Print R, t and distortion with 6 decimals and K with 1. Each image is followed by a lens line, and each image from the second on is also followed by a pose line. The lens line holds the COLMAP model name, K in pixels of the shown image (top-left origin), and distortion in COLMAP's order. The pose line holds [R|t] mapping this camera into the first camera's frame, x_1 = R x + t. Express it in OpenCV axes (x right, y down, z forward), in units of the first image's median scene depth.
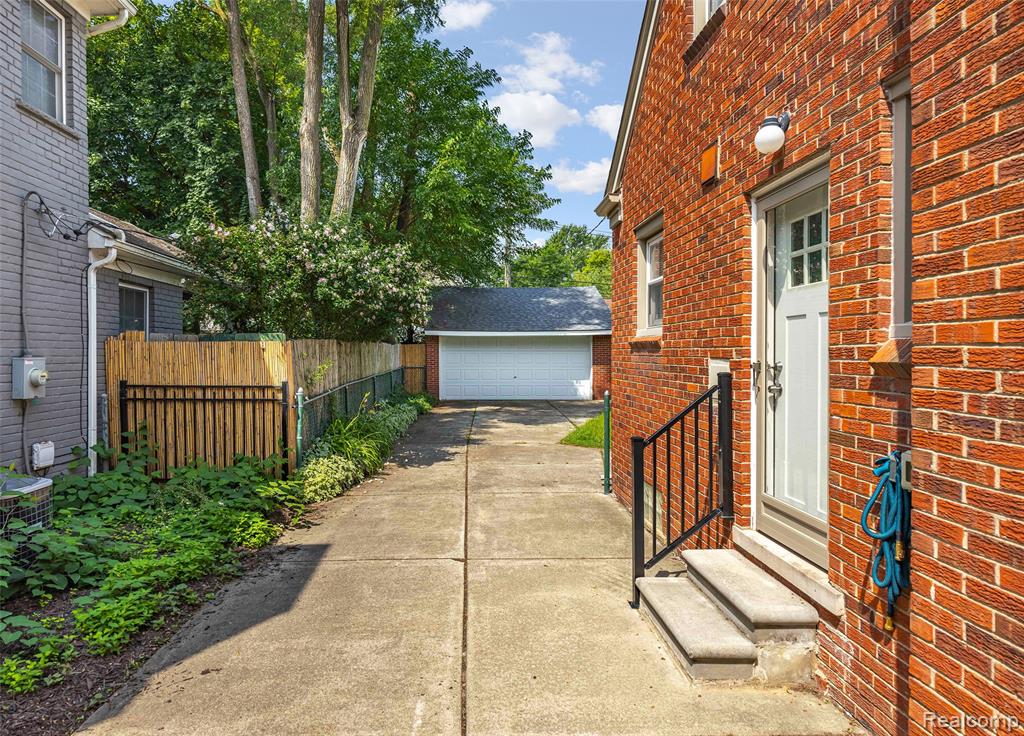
lens RADIAL K [[668.9, 0, 510.2], [0, 668.9, 363.1], [0, 0, 1]] dist [-0.006234, -0.001986]
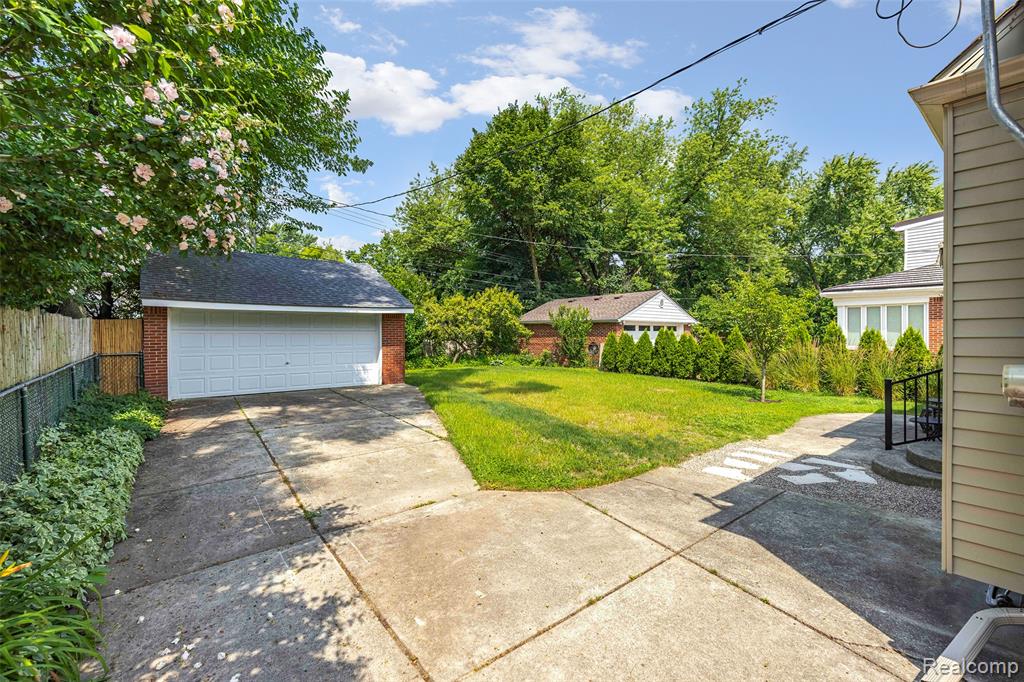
lens RADIAL K [[435.3, 0, 513.2], [0, 435.3, 340.1], [0, 0, 1]] dist [0.000175, -0.000041]
pose [[0.810688, -0.006209, 0.585446, -0.079816], [0.002483, 0.999971, 0.007167, -0.010223], [-0.585474, -0.004357, 0.810680, 0.427253]]
